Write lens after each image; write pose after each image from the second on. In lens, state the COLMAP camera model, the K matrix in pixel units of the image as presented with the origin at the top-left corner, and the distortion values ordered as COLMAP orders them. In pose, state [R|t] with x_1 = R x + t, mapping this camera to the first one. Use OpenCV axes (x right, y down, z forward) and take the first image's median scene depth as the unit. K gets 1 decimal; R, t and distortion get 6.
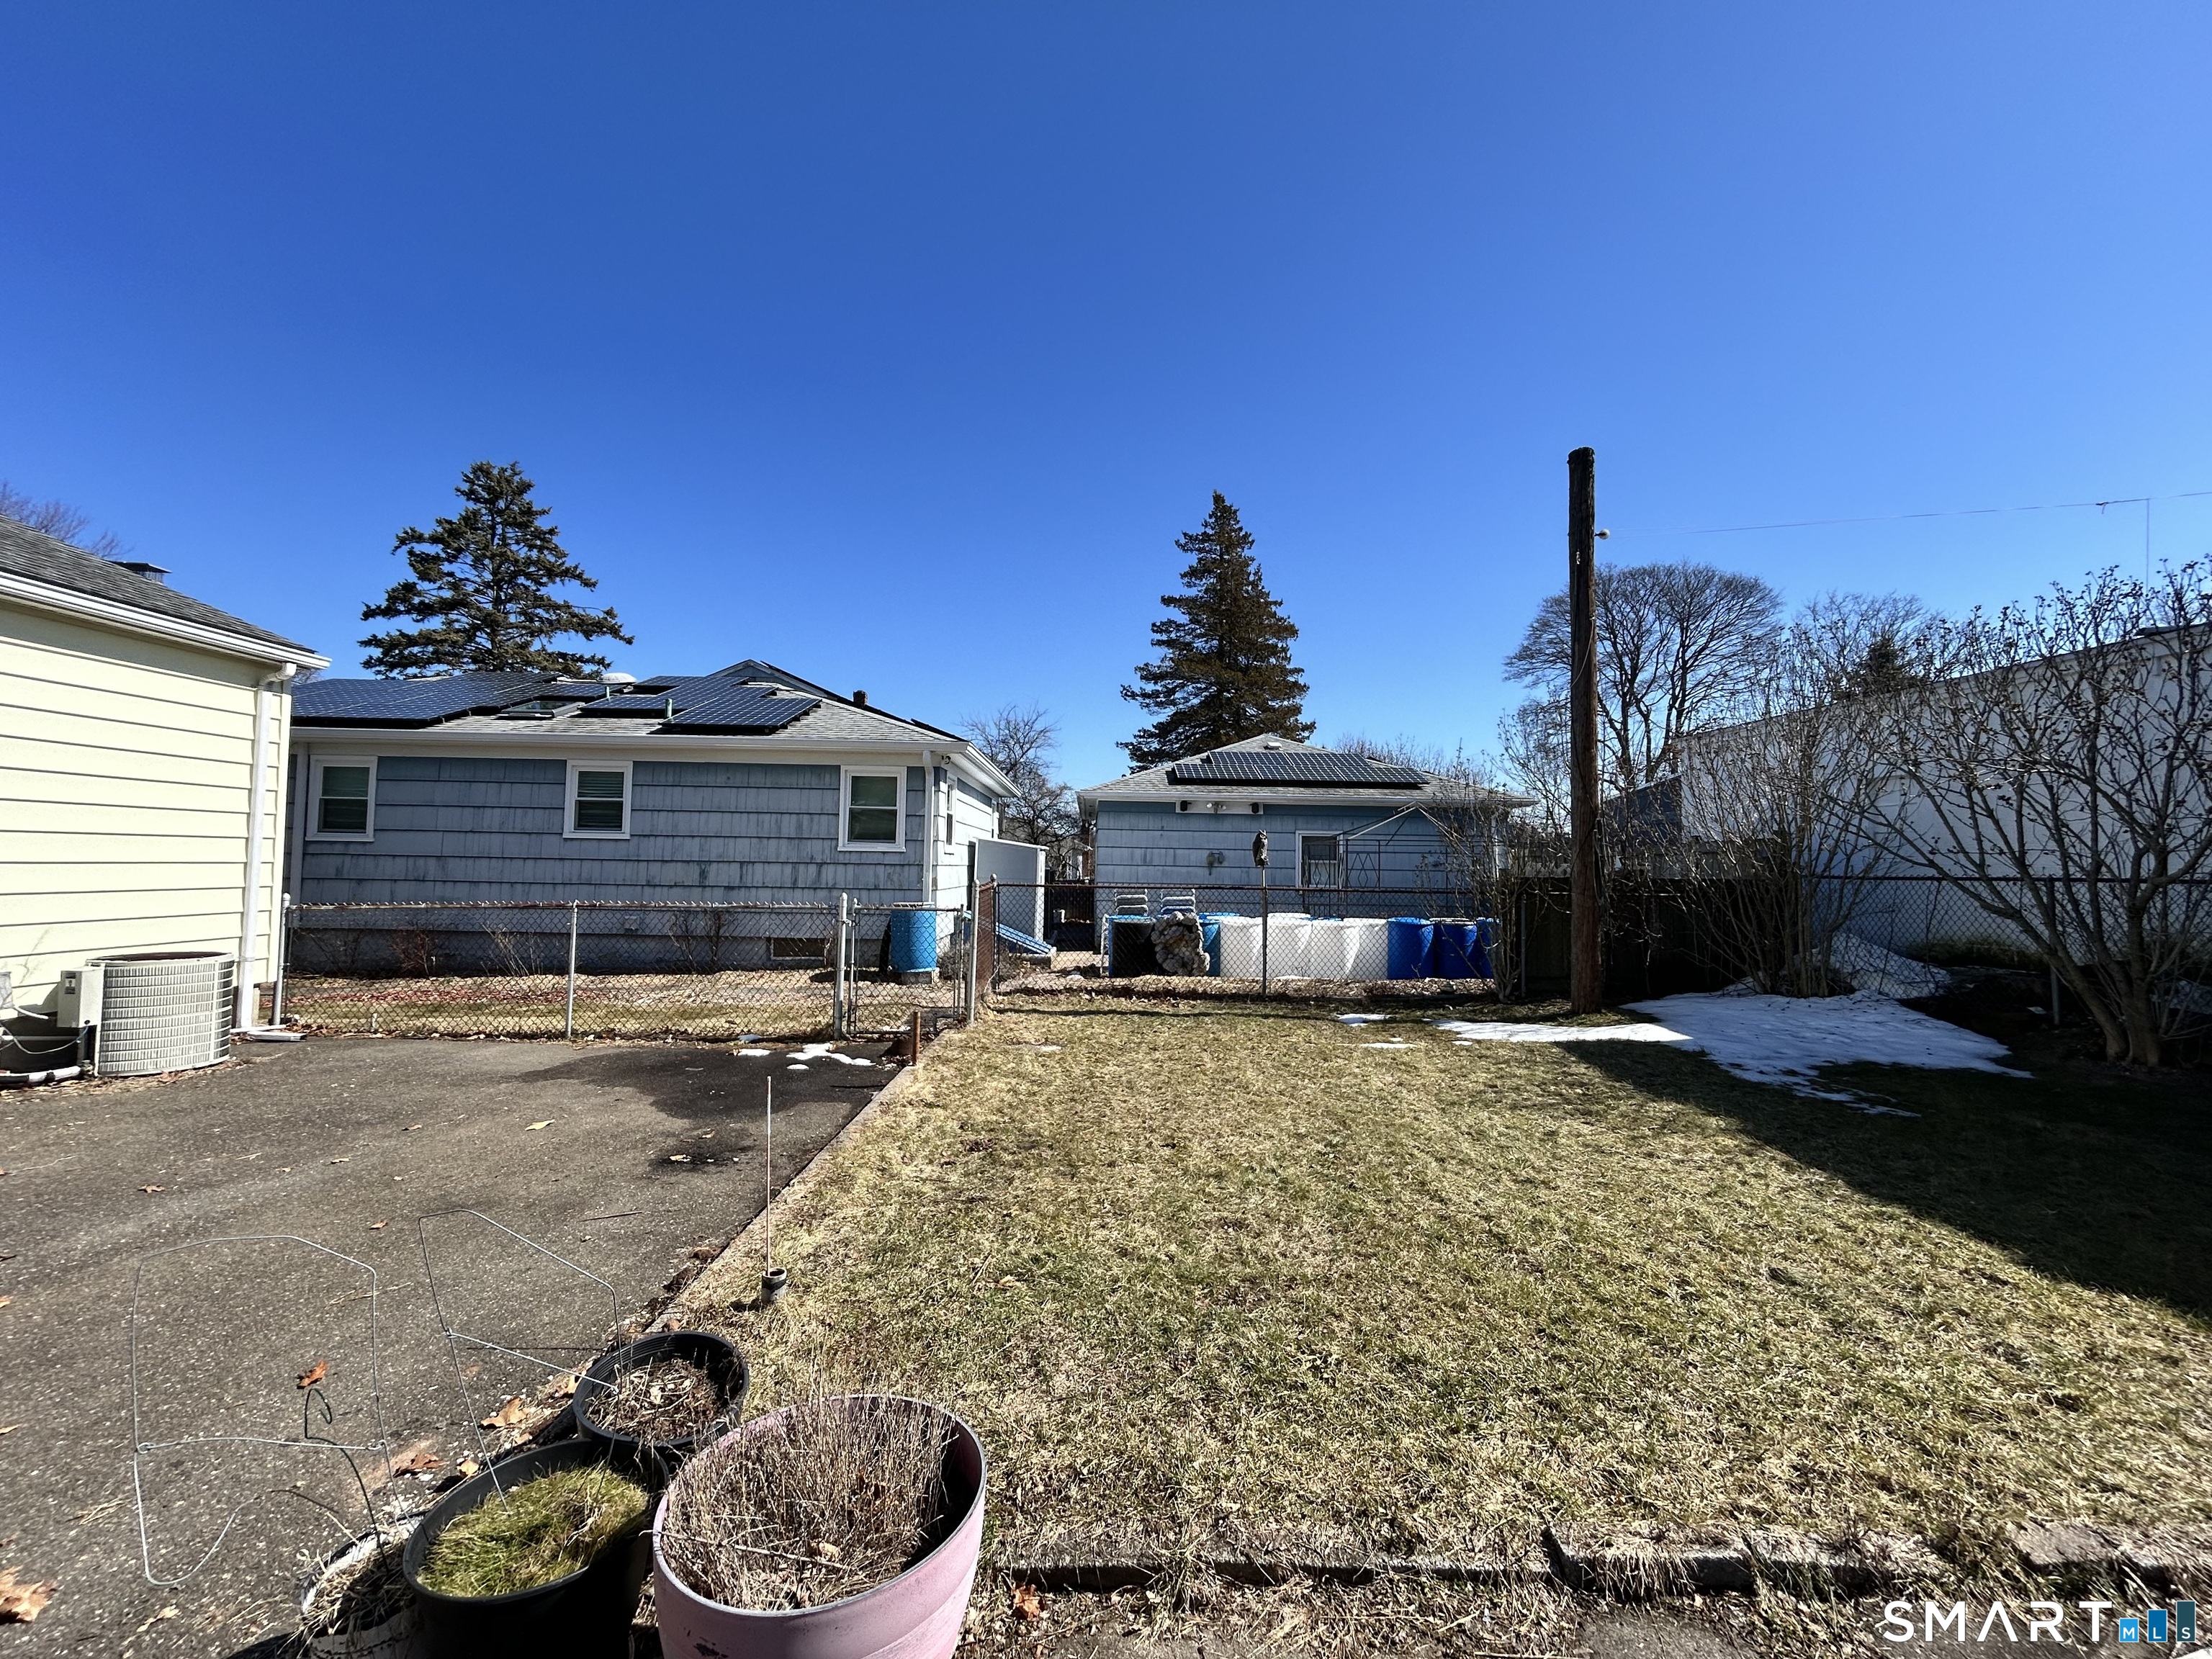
lens RADIAL K [[891.6, 0, 1096.6], [0, 891.6, 824.9], [0, 0, 1]] dist [0.002419, 0.000085]
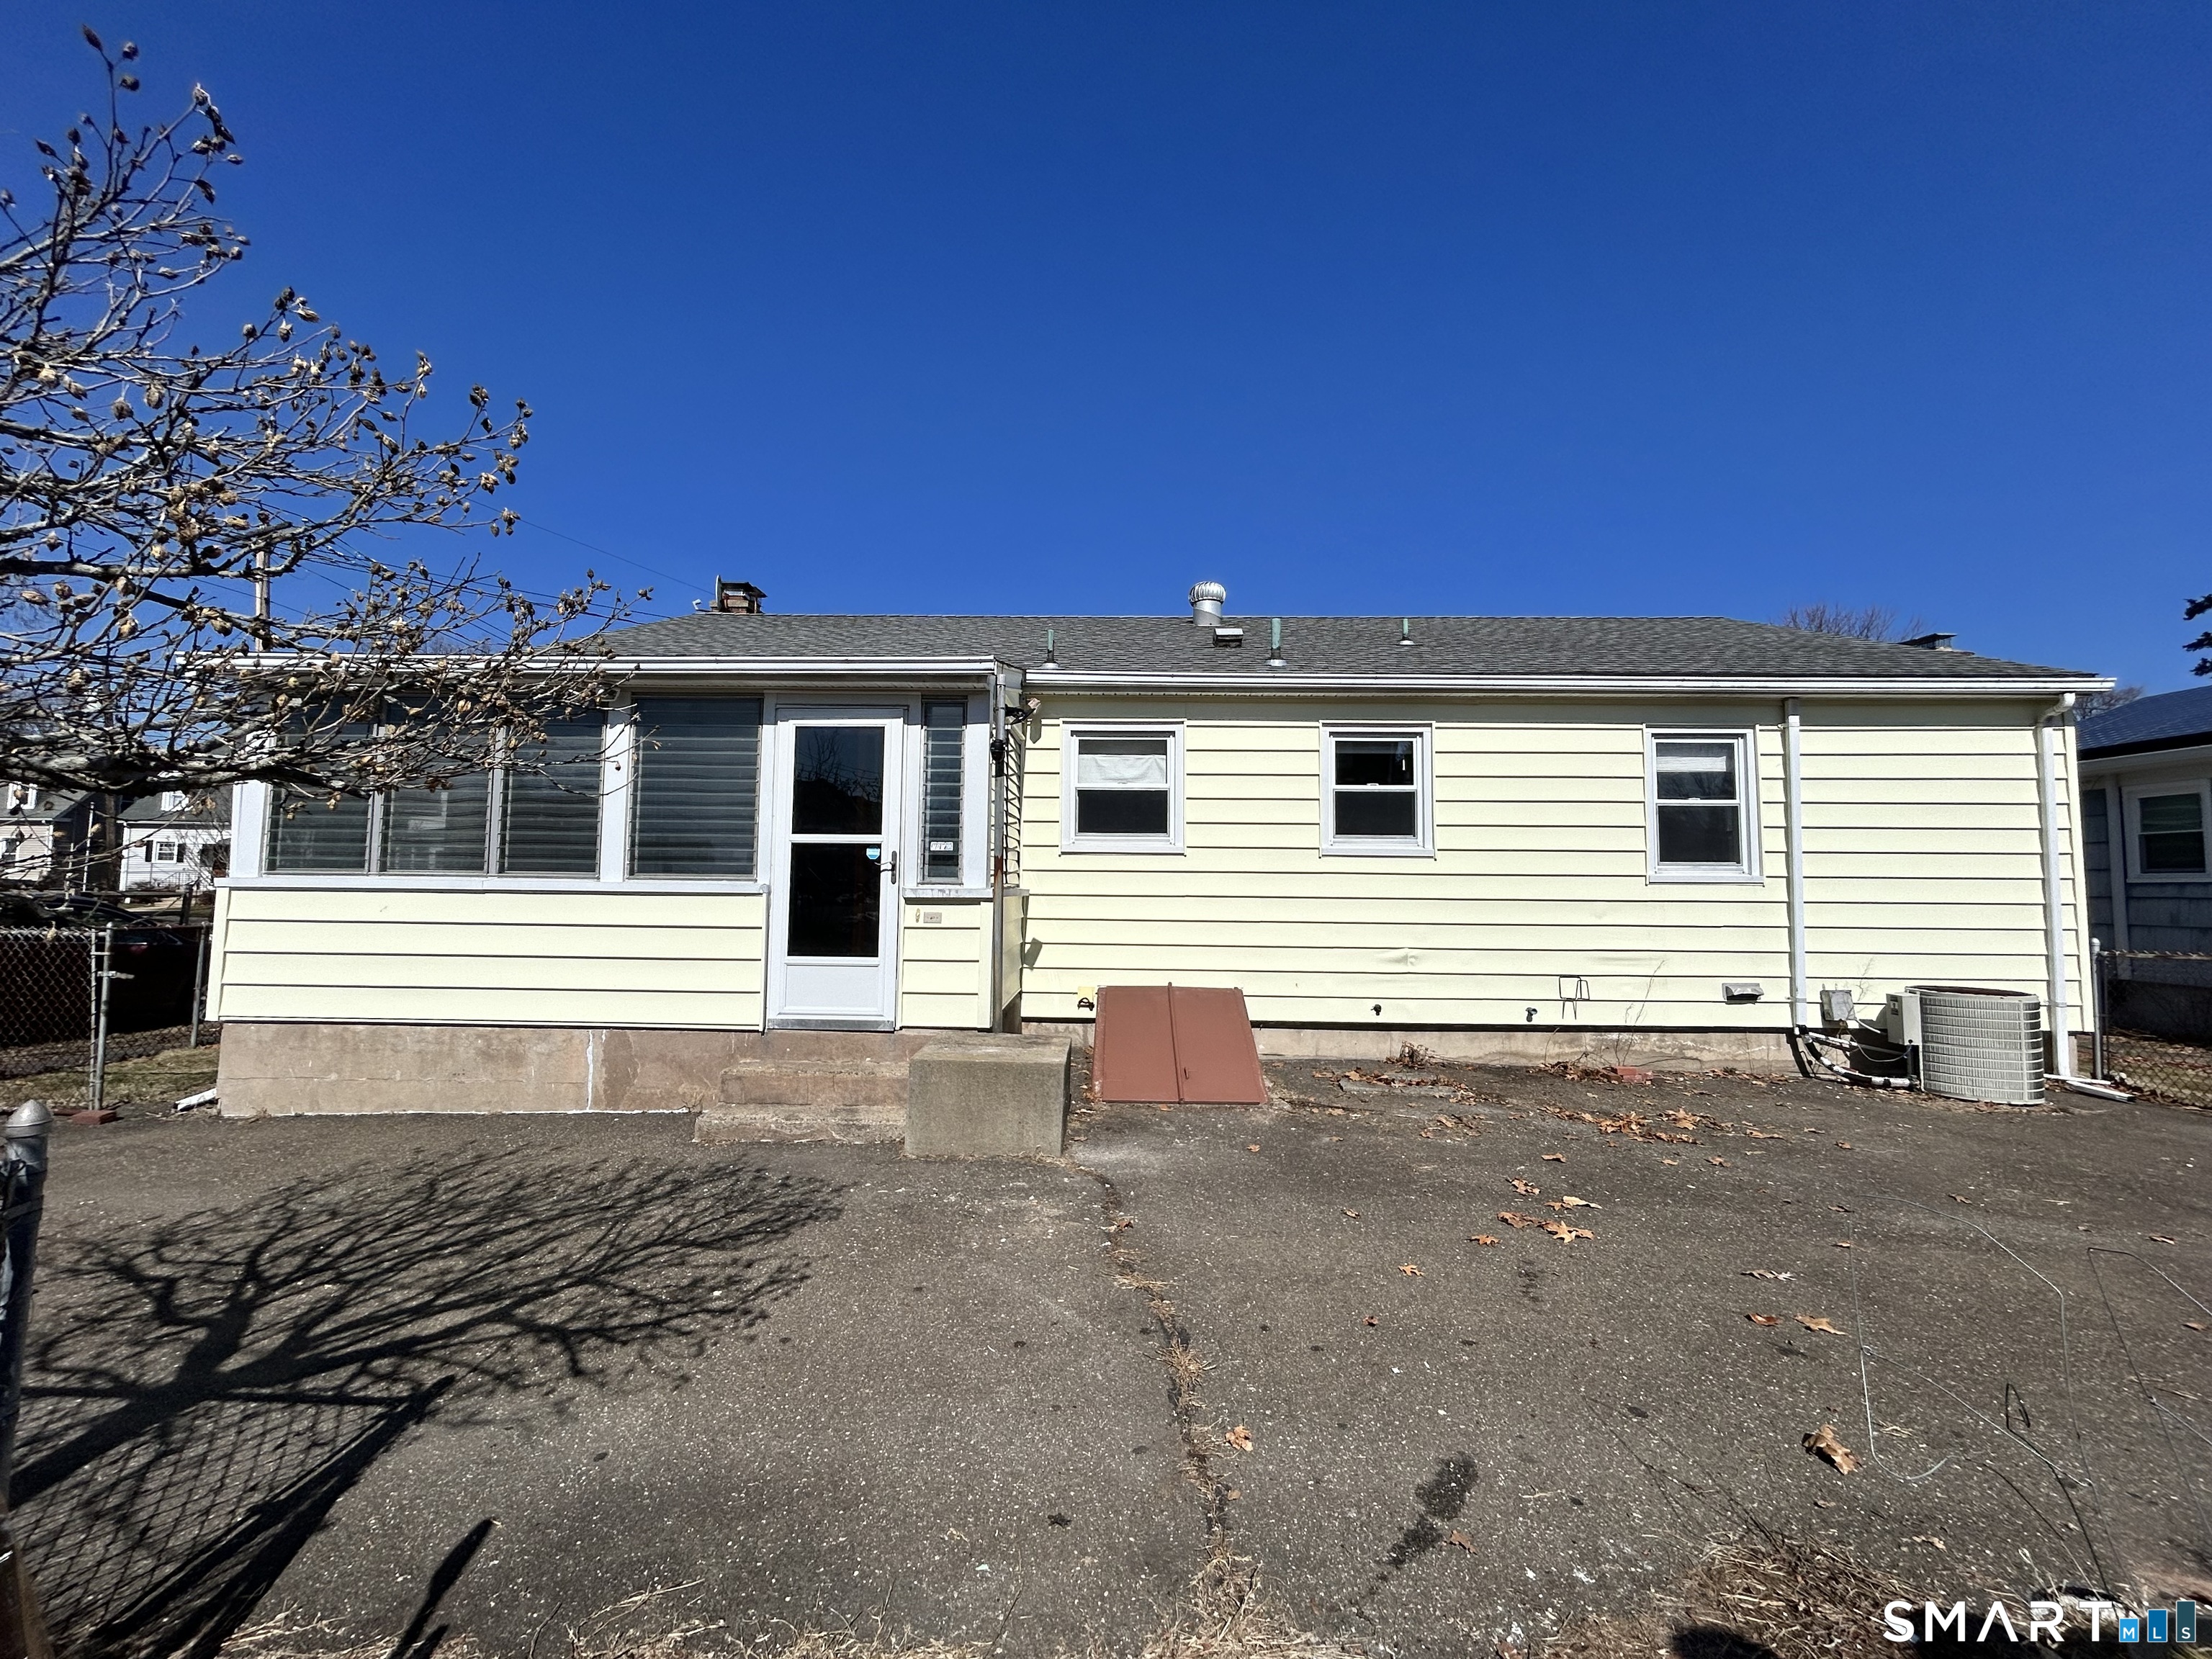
lens RADIAL K [[891.6, 0, 1114.9], [0, 891.6, 828.7], [0, 0, 1]] dist [0.002419, 0.000085]
pose [[-0.016944, -0.084632, -0.996268, 0.043658], [0.034899, 0.995754, -0.085182, 0.006448], [0.999247, -0.036212, -0.013919, -0.000828]]
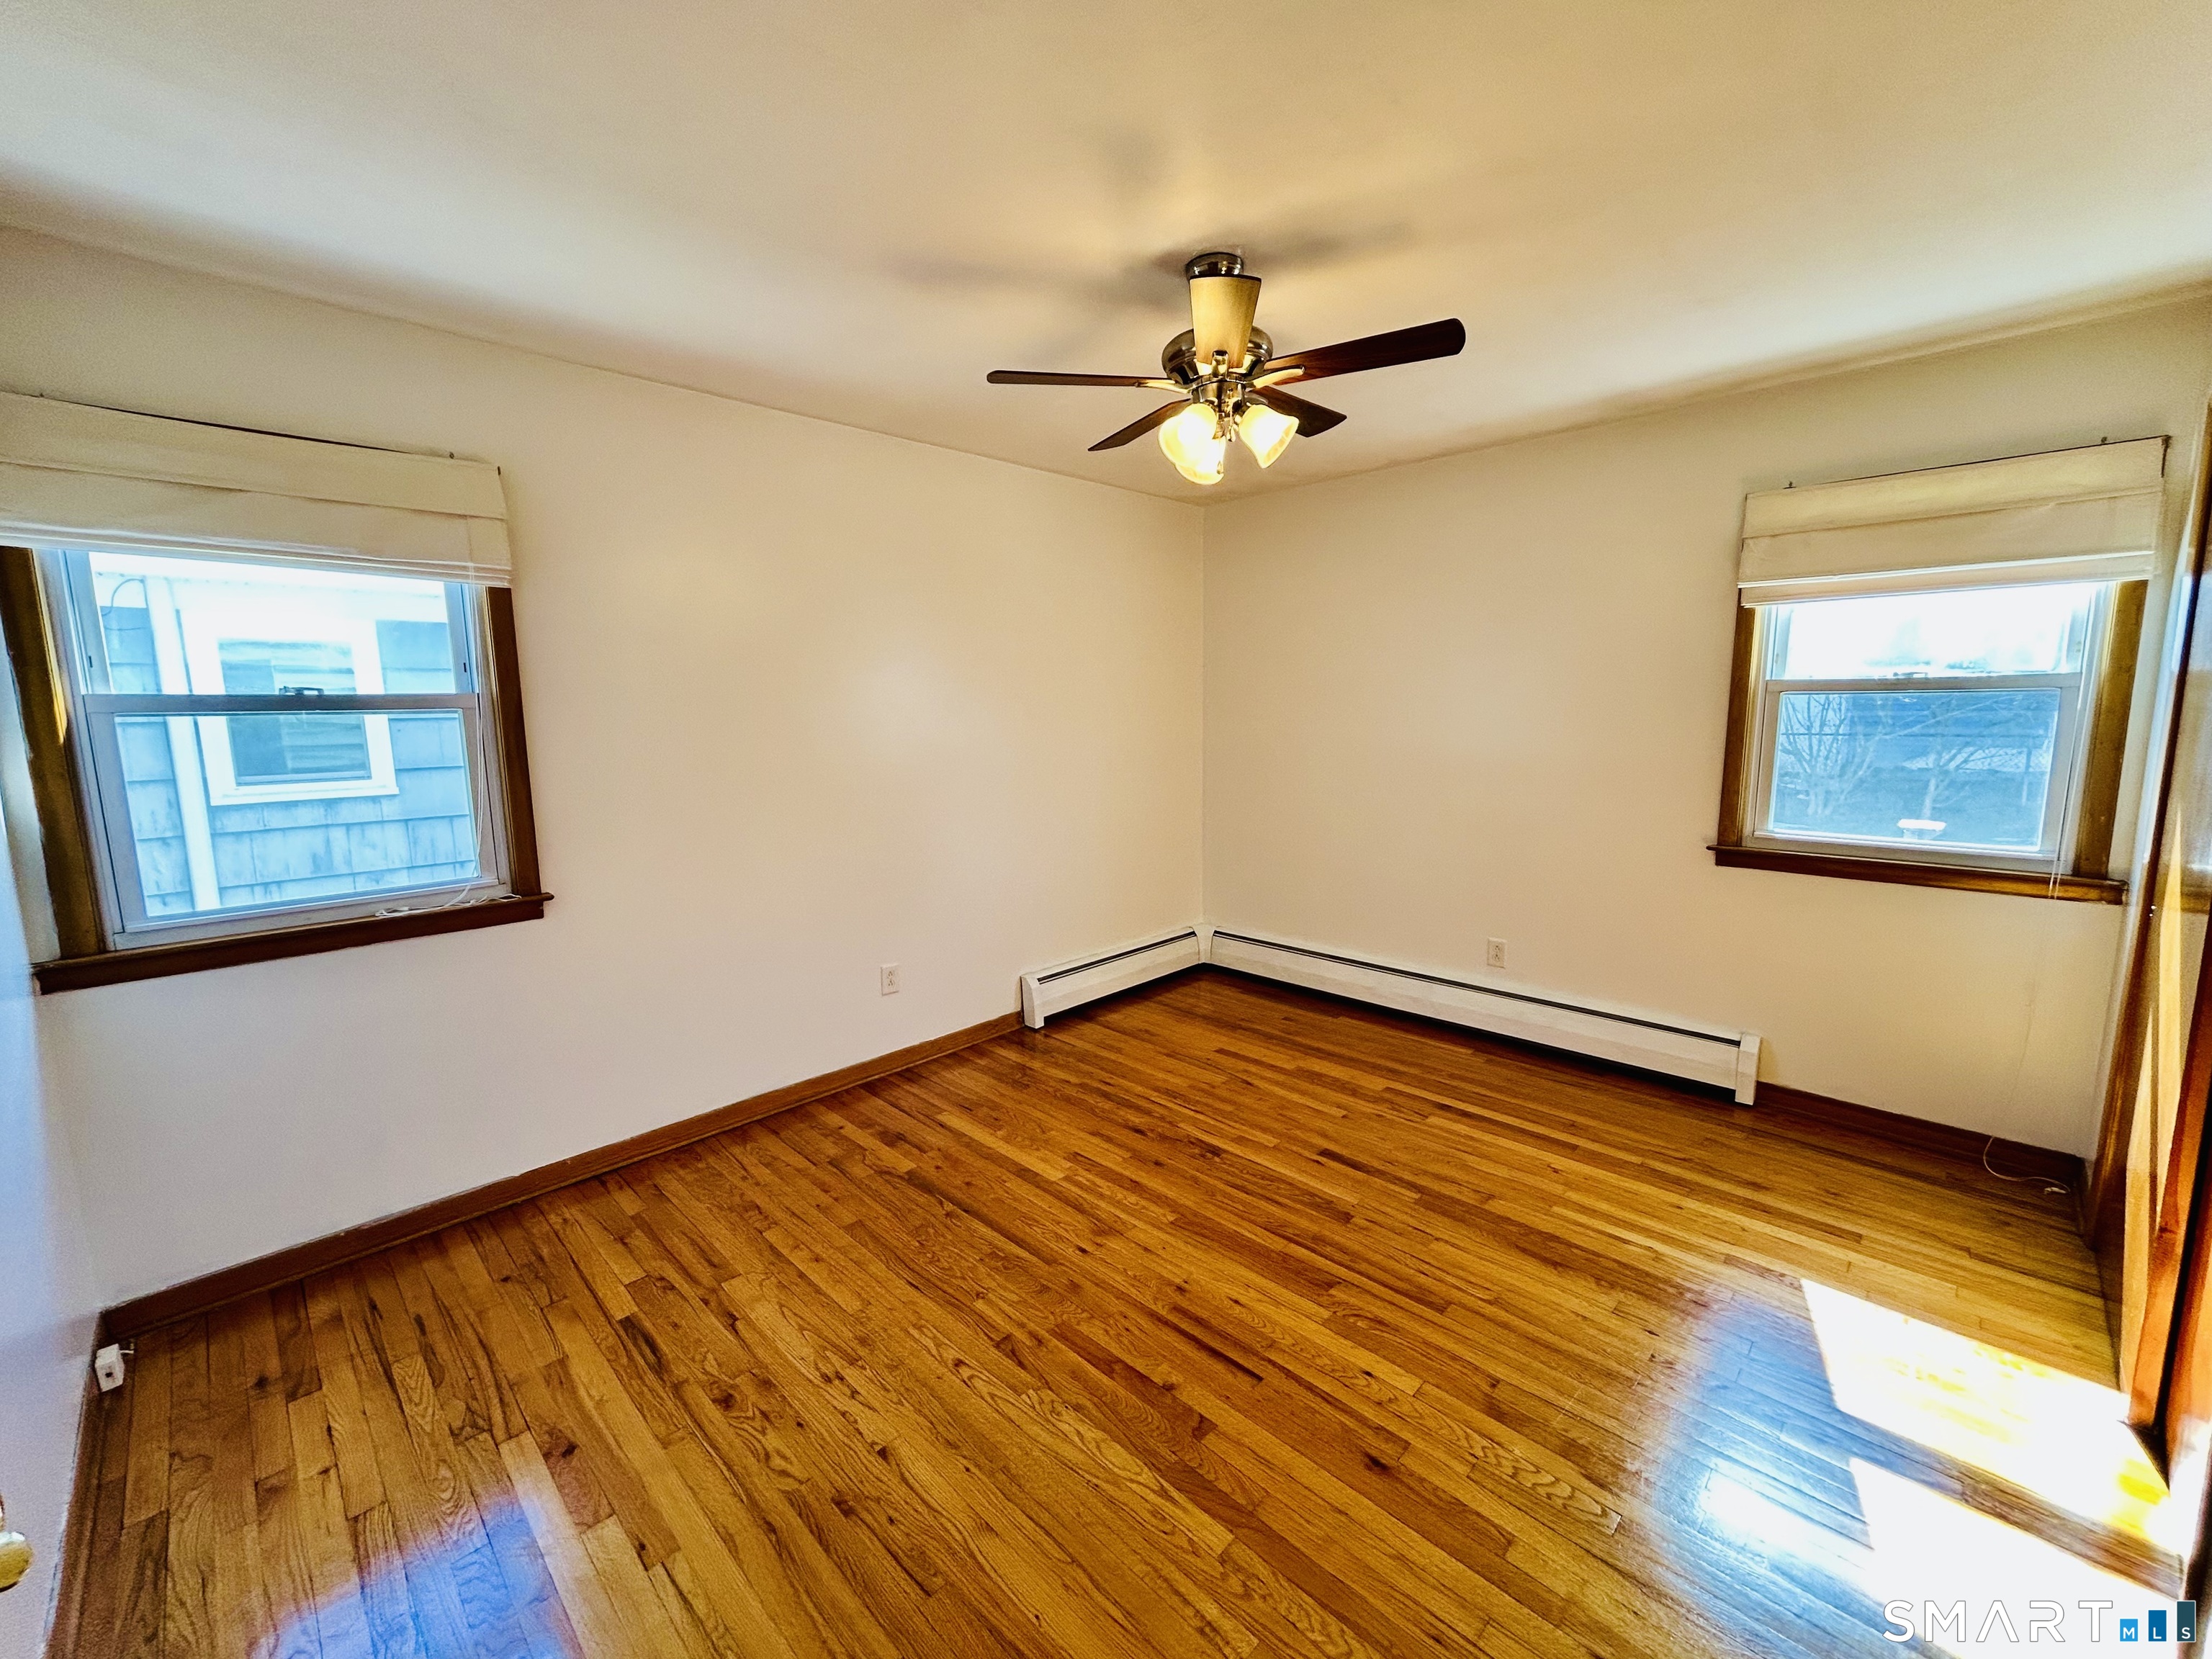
lens RADIAL K [[891.6, 0, 1106.8], [0, 891.6, 837.8], [0, 0, 1]] dist [0.002419, 0.000085]
pose [[0.711574, 0.076362, -0.698449, -0.273926], [0.050275, 0.985995, 0.159019, -0.027268], [0.700810, -0.148269, 0.697769, 1.440789]]
